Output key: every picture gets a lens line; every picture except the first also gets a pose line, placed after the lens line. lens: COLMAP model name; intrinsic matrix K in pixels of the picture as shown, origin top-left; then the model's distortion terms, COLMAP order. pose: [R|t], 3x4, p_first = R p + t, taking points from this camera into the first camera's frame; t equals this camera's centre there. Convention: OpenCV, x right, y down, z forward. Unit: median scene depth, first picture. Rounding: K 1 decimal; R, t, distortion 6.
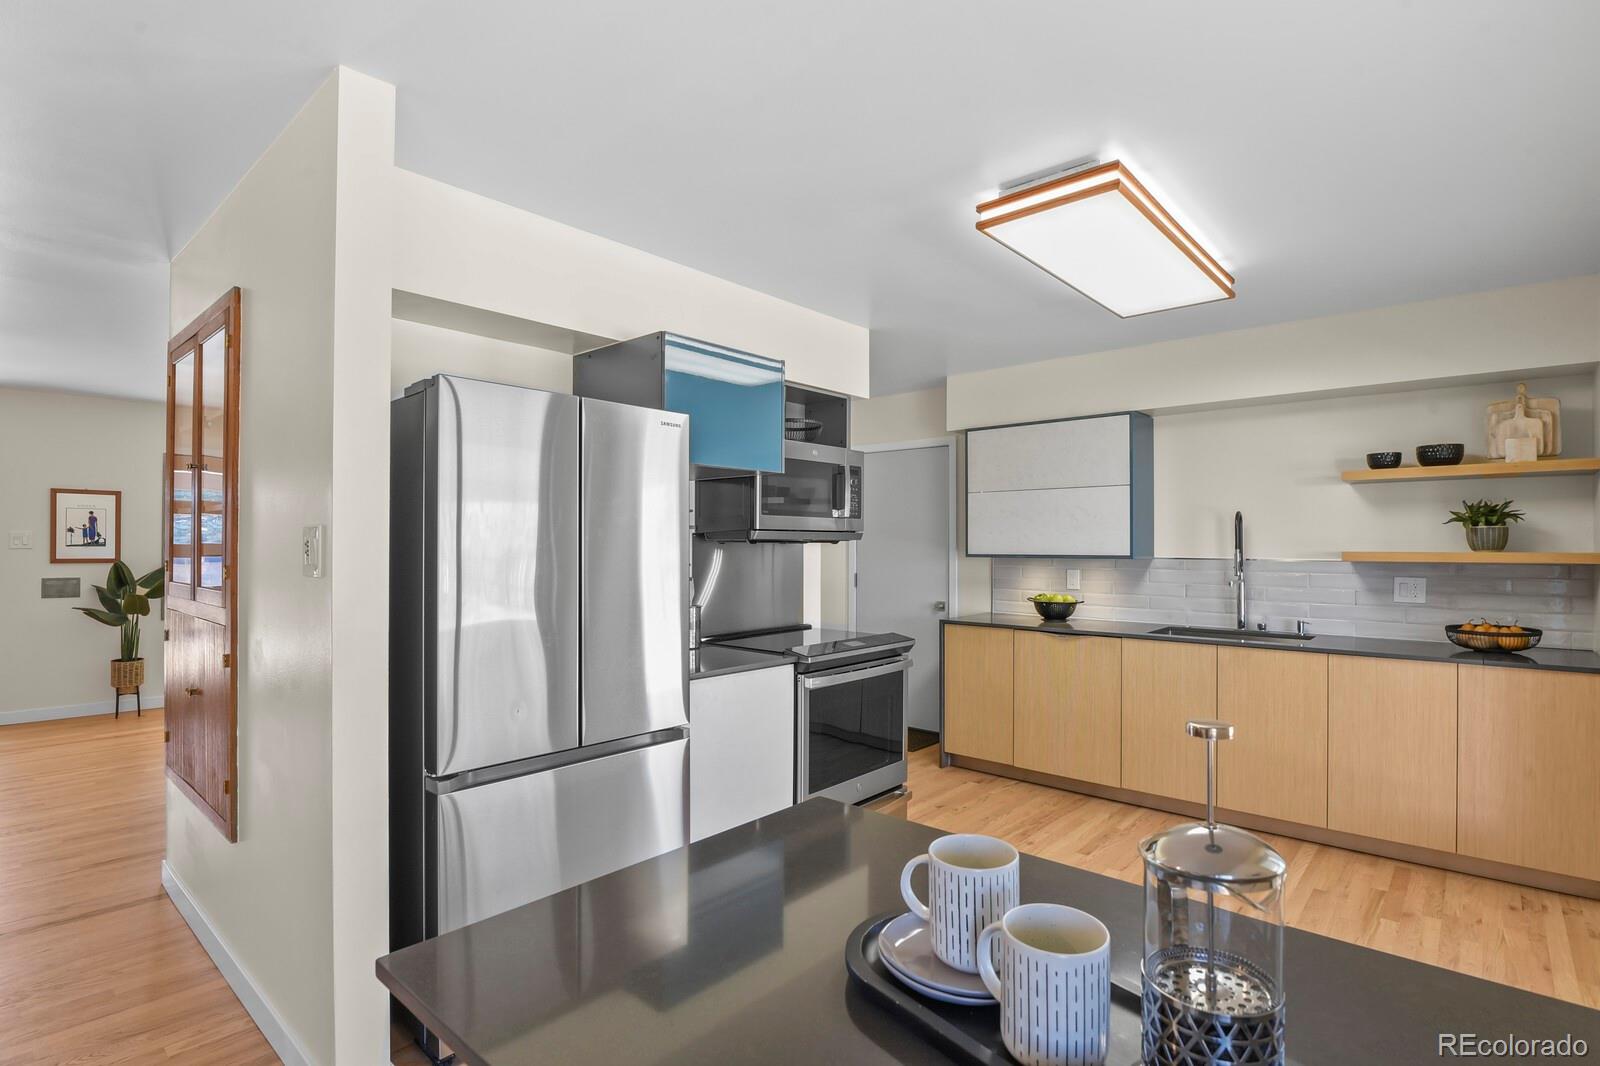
lens RADIAL K [[777.5, 0, 802.8], [0, 777.5, 538.2], [0, 0, 1]] dist [-0.012731, -0.006219]
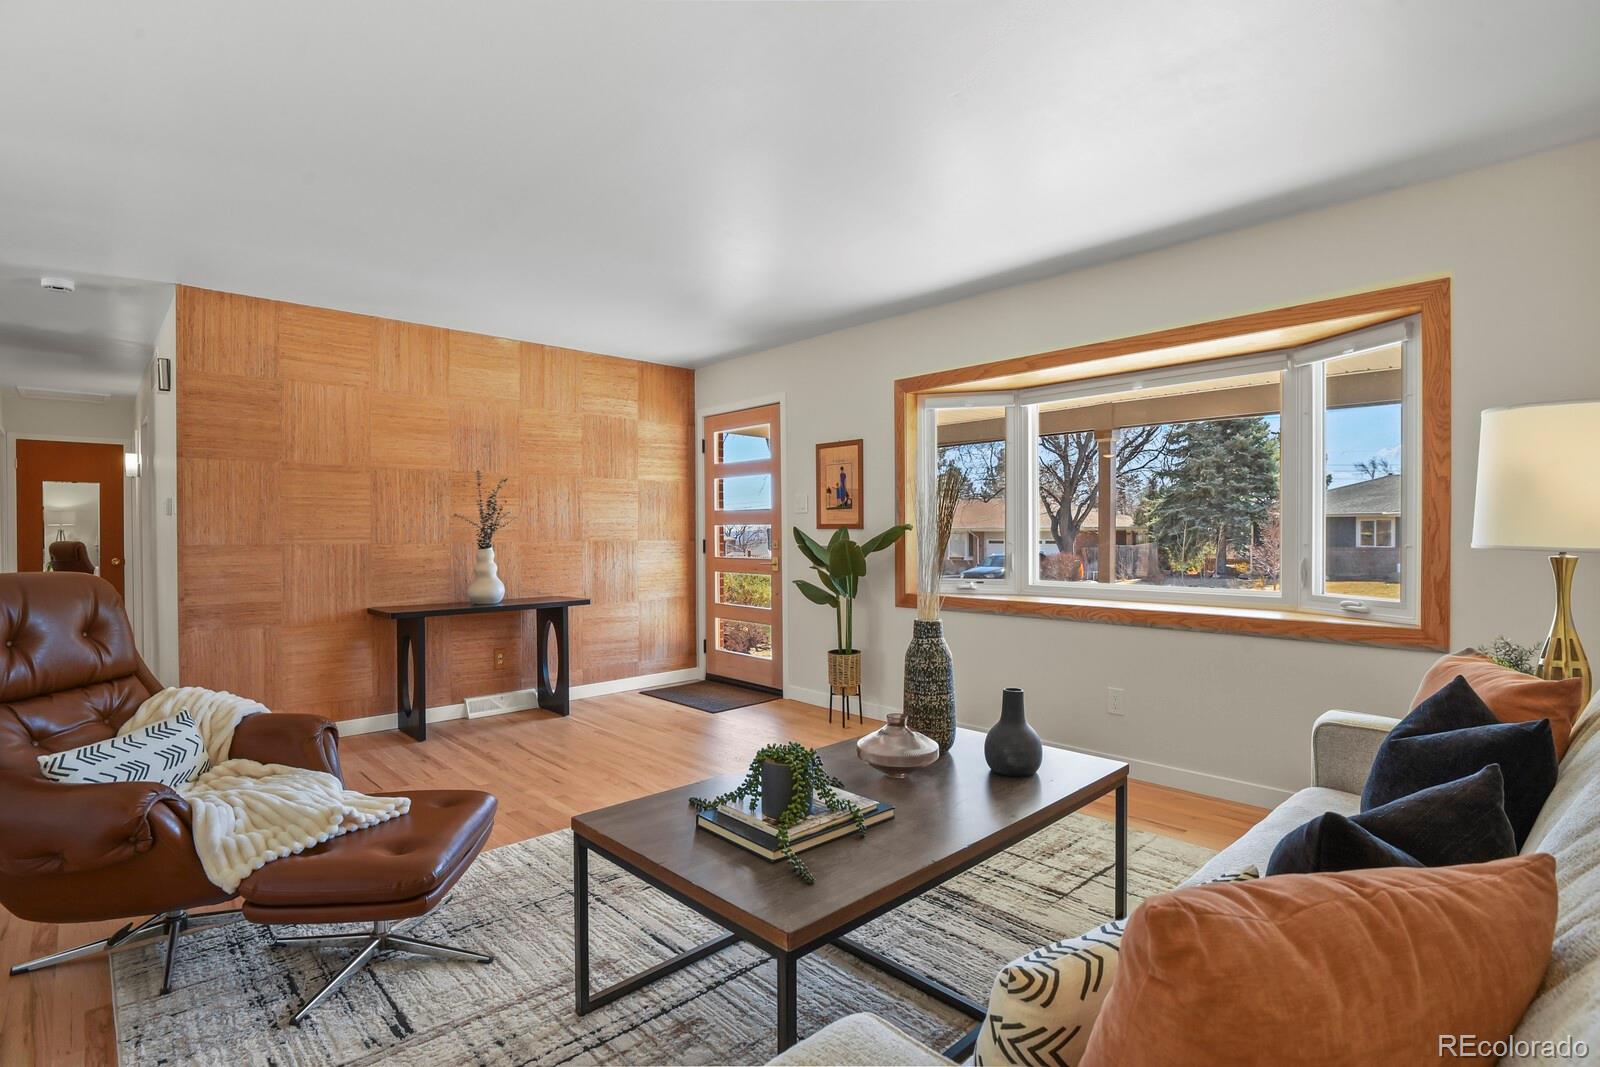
lens RADIAL K [[775.2, 0, 802.2], [0, 775.2, 538.8], [0, 0, 1]] dist [-0.012641, -0.005960]
pose [[-0.091300, 0.005285, -0.995809, -0.141807], [0.012850, 0.999909, 0.004129, 0.063581], [0.995740, -0.012419, -0.091360, 1.695668]]
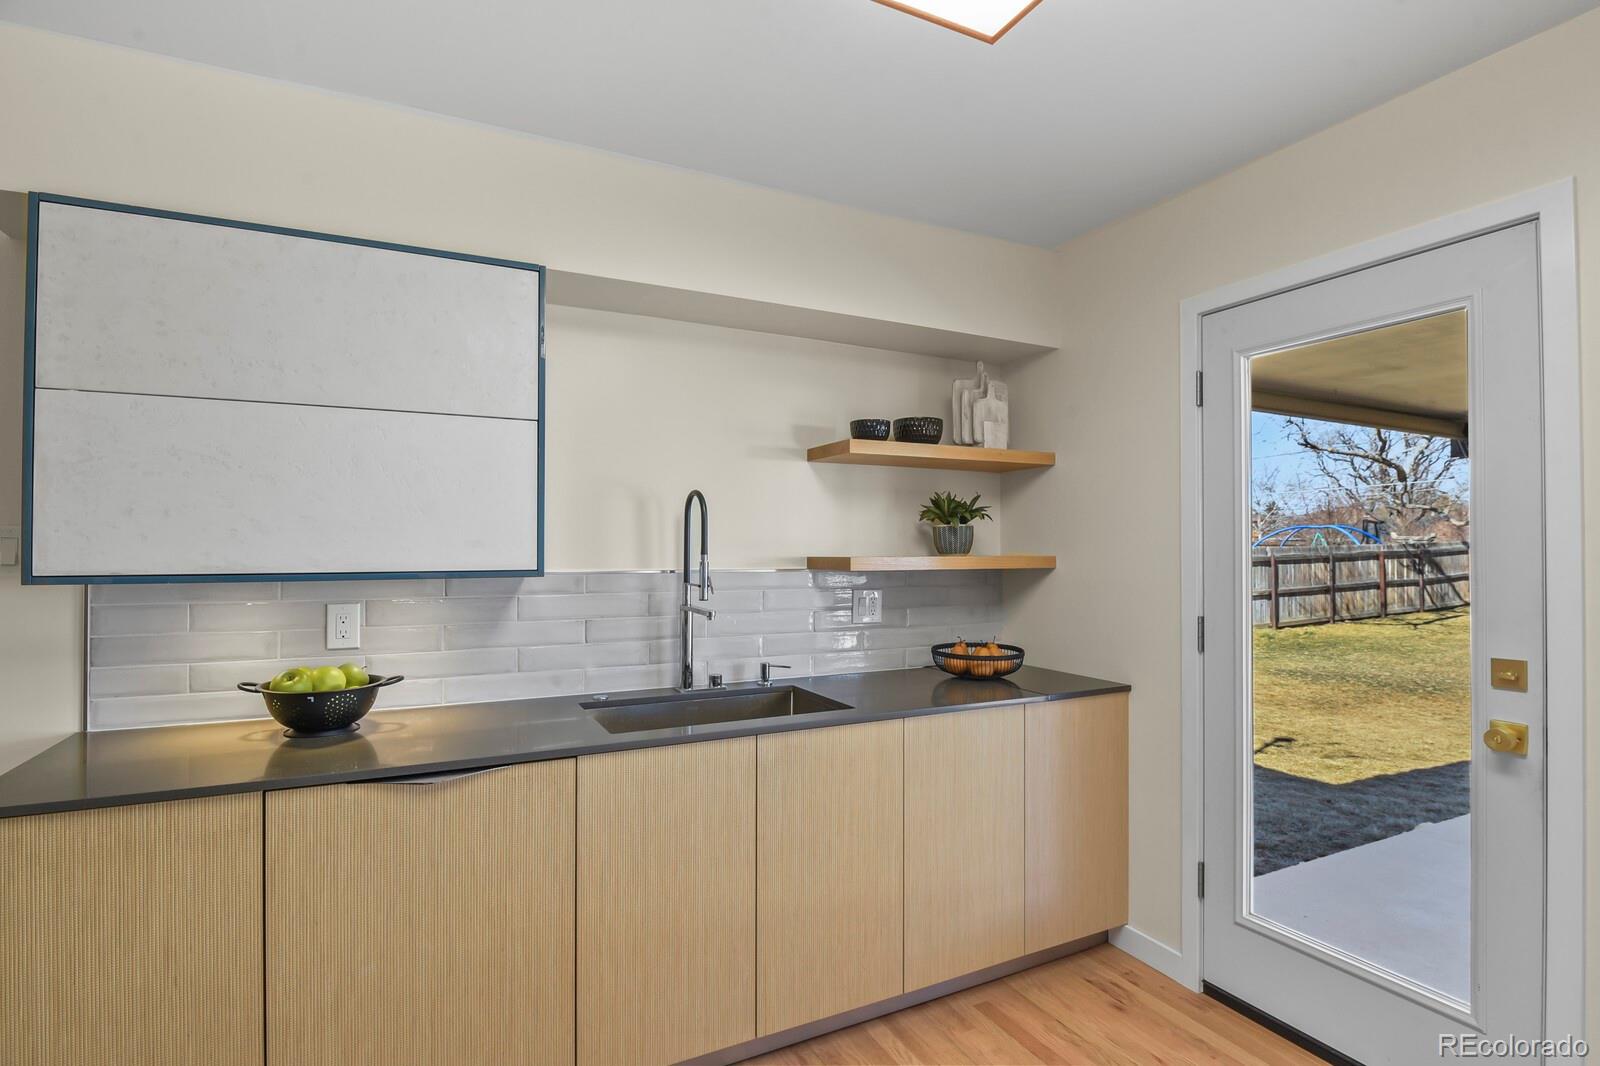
lens RADIAL K [[777.5, 0, 802.8], [0, 777.5, 538.2], [0, 0, 1]] dist [-0.012731, -0.006219]
pose [[0.373095, 0.010823, 0.927730, 0.051282], [-0.007068, 0.999936, -0.008823, 0.007253], [-0.927766, -0.003266, 0.373148, 0.794121]]
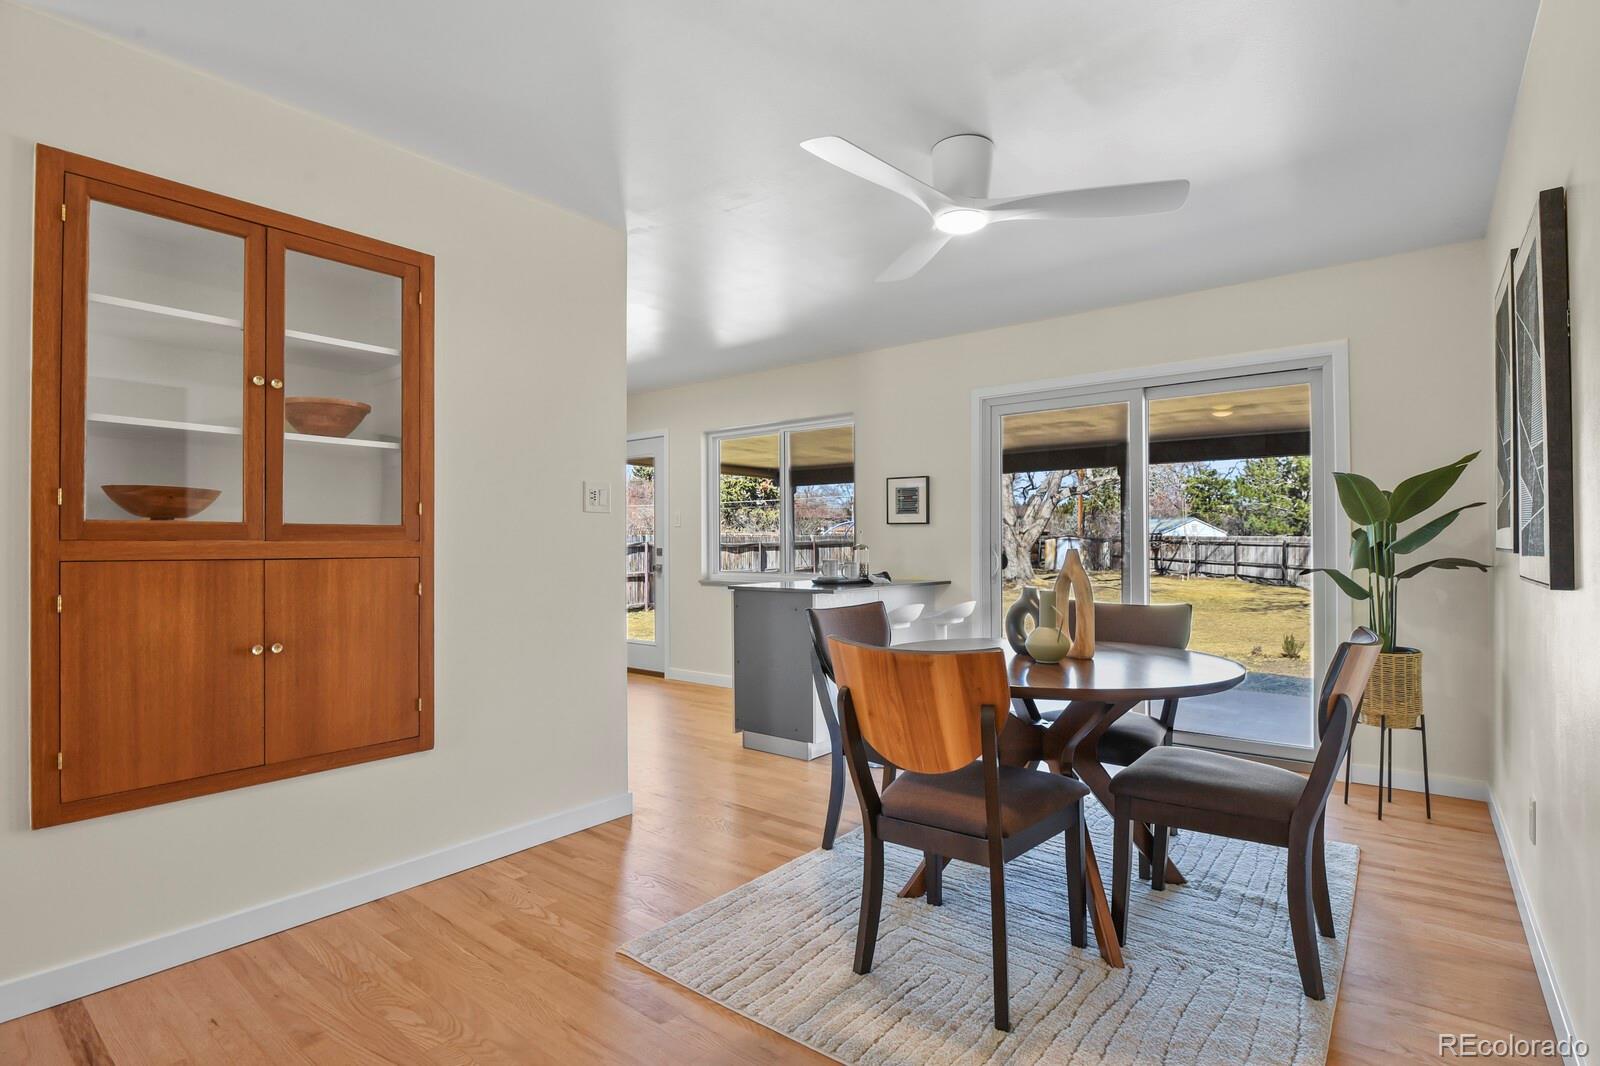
lens RADIAL K [[777.5, 0, 802.8], [0, 777.5, 538.2], [0, 0, 1]] dist [-0.012731, -0.006219]
pose [[-0.054017, 0.004611, 0.998529, -1.222433], [-0.003234, 0.999983, -0.004793, 0.058733], [-0.998535, -0.003488, -0.054002, 0.329669]]
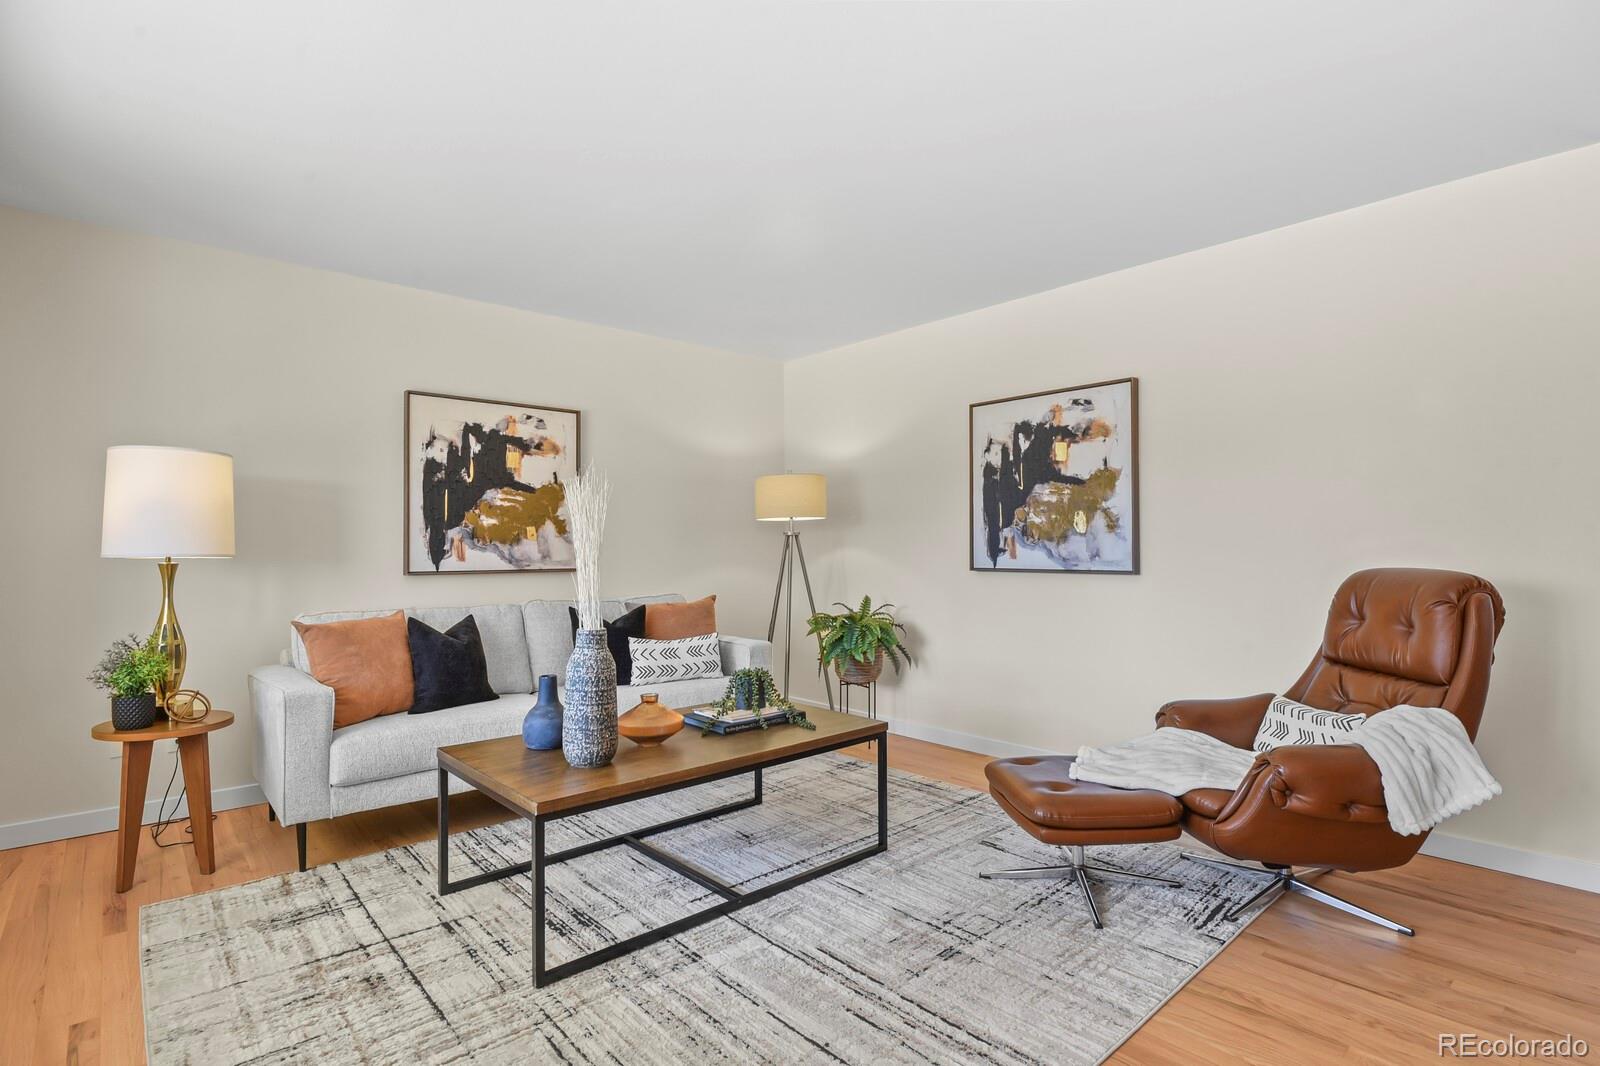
lens RADIAL K [[777.5, 0, 802.8], [0, 777.5, 538.2], [0, 0, 1]] dist [-0.012731, -0.006219]
pose [[0.113797, 0.008067, 0.993471, -1.457237], [-0.003906, 0.999963, -0.007672, 0.065392], [-0.993496, -0.003007, 0.113825, 1.489530]]
